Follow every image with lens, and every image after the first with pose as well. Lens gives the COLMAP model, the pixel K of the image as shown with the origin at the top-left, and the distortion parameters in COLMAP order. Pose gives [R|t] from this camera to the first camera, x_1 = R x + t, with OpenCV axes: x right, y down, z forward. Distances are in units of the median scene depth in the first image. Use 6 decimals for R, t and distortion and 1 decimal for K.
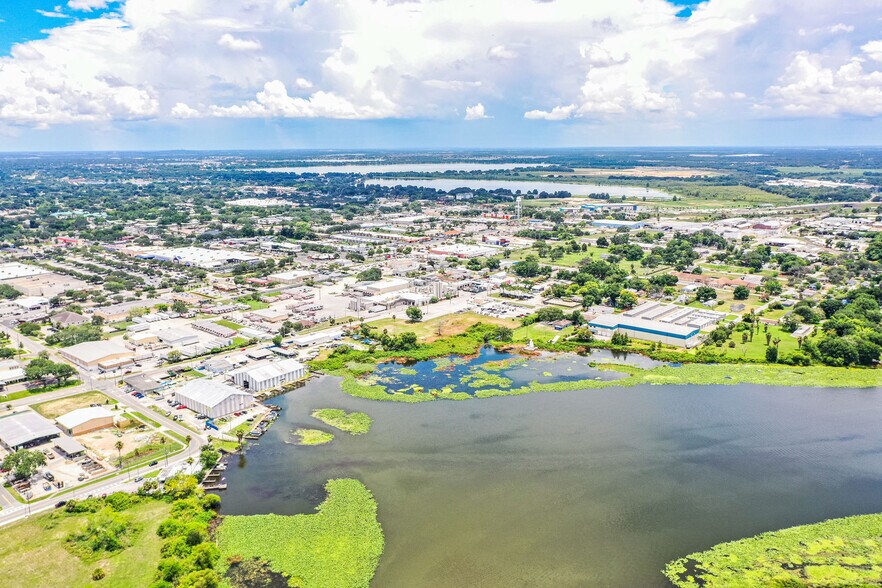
lens RADIAL K [[696.4, 0, 441.0], [0, 696.4, 294.0], [0, 0, 1]] dist [0.001137, 0.000500]
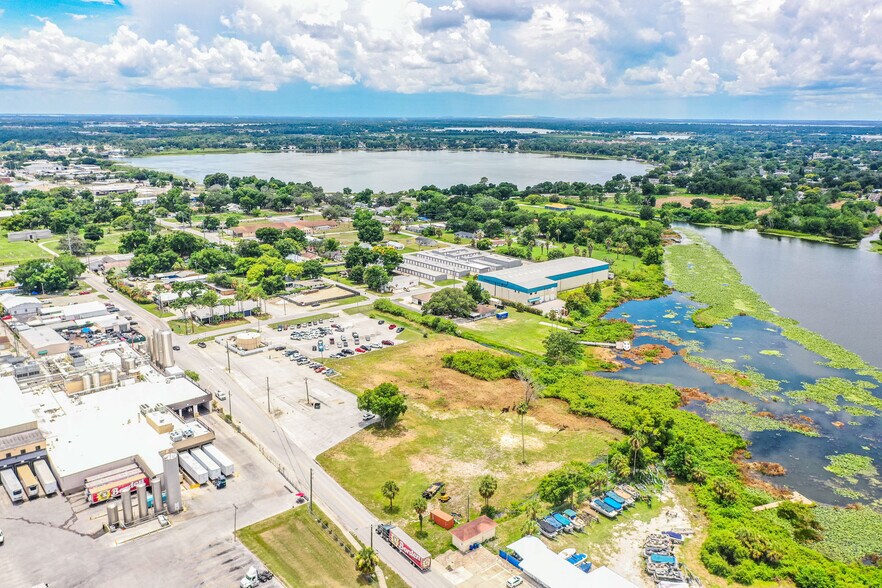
lens RADIAL K [[696.4, 0, 441.0], [0, 696.4, 294.0], [0, 0, 1]] dist [0.001137, 0.000500]
pose [[0.135373, -0.240340, 0.961203, -0.454958], [0.194505, 0.957702, 0.212071, -0.116316], [-0.971515, 0.158250, 0.176395, 1.185055]]
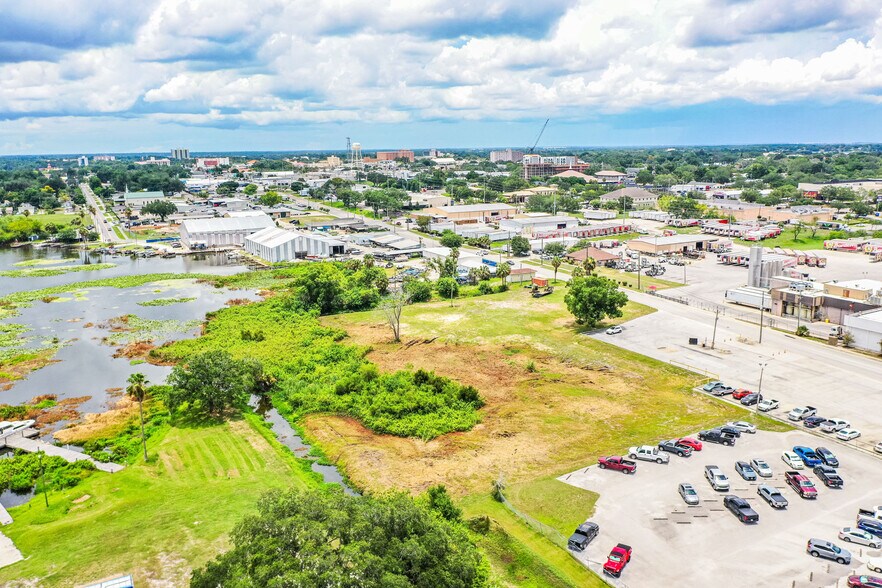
lens RADIAL K [[696.4, 0, 441.0], [0, 696.4, 294.0], [0, 0, 1]] dist [0.001137, 0.000500]
pose [[-0.351956, 0.207299, -0.912773, 0.307752], [-0.179287, 0.942181, 0.283110, -0.053626], [0.918686, 0.263290, -0.294440, 1.343265]]
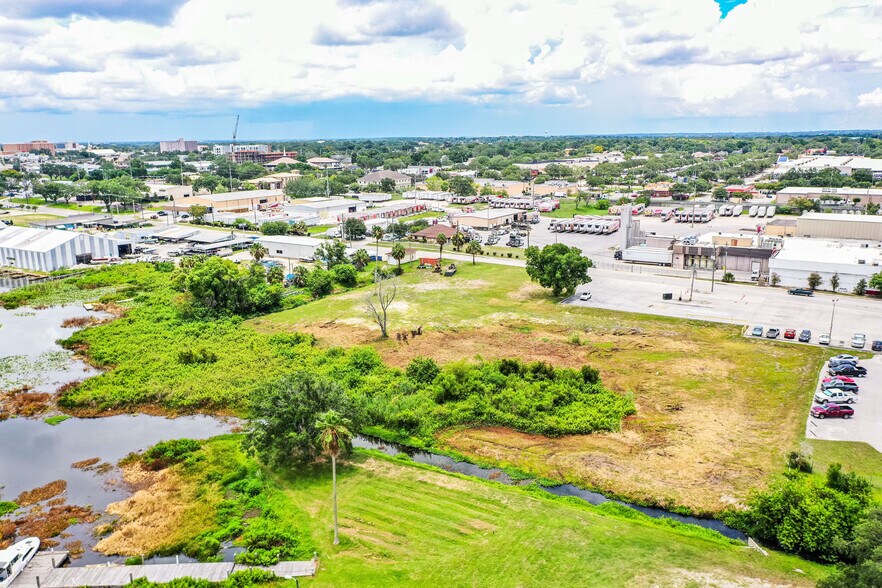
lens RADIAL K [[696.4, 0, 441.0], [0, 696.4, 294.0], [0, 0, 1]] dist [0.001137, 0.000500]
pose [[0.144516, 0.226221, -0.963296, 0.280950], [-0.194408, 0.961033, 0.196524, -0.007040], [0.970217, 0.158871, 0.182864, 1.191684]]
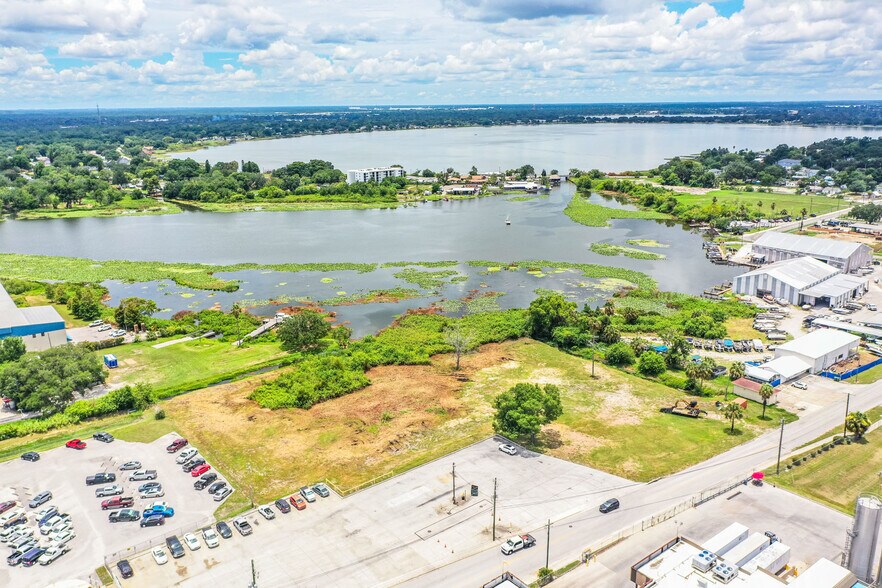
lens RADIAL K [[693.2, 0, 442.8], [0, 693.2, 307.3], [0, 0, 1]] dist [0.004822, 0.001735]
pose [[-0.983577, -0.032585, 0.177525, -0.066215], [0.056391, 0.878853, 0.473748, -0.159603], [-0.171455, 0.475978, -0.862582, 1.571024]]
